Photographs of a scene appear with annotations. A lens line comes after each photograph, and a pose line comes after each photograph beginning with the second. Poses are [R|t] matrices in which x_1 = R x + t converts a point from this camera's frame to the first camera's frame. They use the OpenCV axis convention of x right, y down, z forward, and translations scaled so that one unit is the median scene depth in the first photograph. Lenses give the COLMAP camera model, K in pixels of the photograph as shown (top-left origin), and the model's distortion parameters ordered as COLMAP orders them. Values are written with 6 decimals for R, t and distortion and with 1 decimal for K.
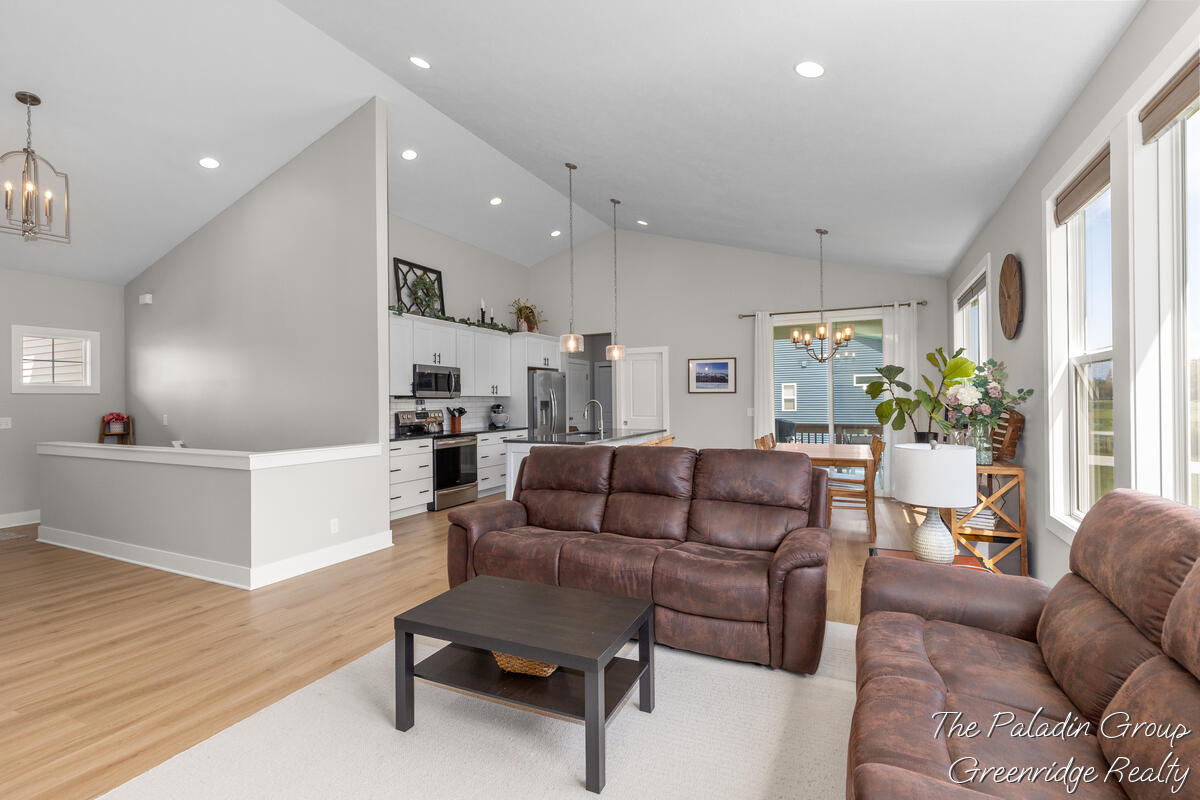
lens RADIAL K [[537.4, 0, 604.7], [0, 537.4, 396.5], [0, 0, 1]] dist [-0.001985, -0.000350]
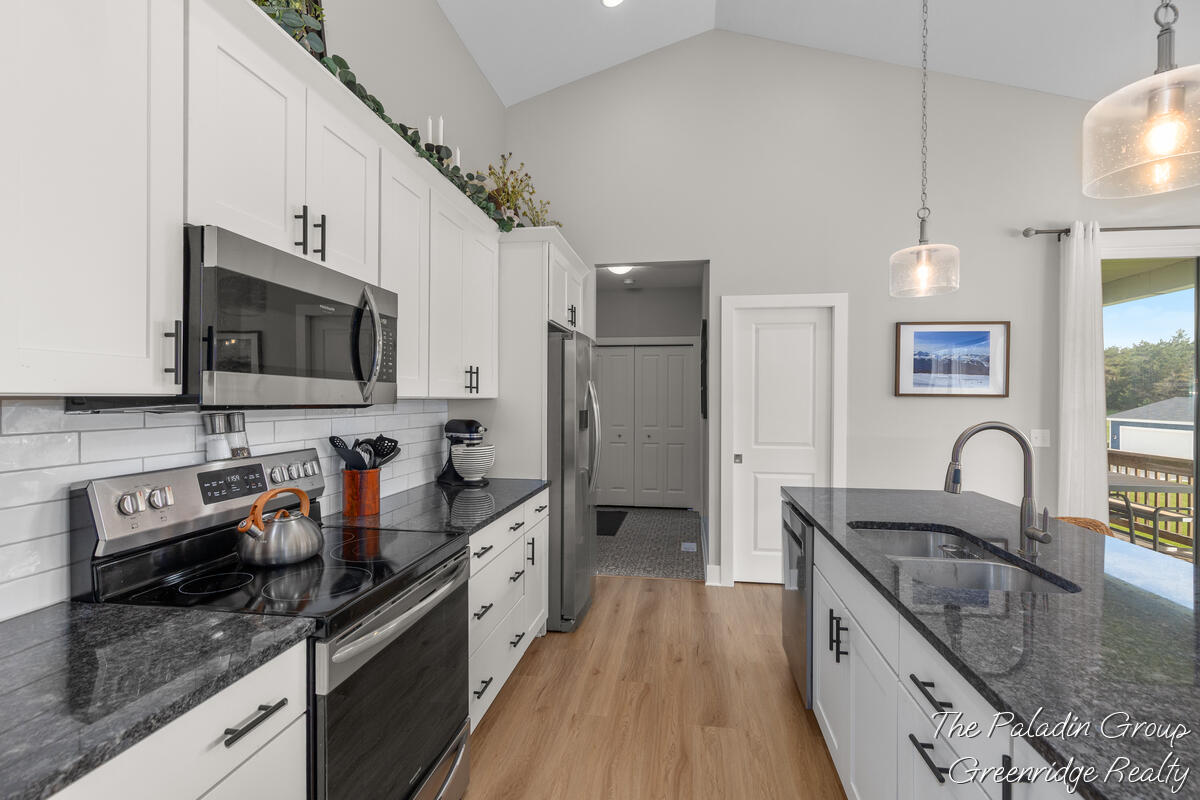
lens RADIAL K [[537.4, 0, 604.7], [0, 537.4, 396.5], [0, 0, 1]] dist [-0.001985, -0.000350]
pose [[0.955893, 0.011651, 0.293485, -0.249081], [-0.012128, 0.999926, -0.000196, -0.002891], [-0.293466, -0.003372, 0.955964, 0.715574]]
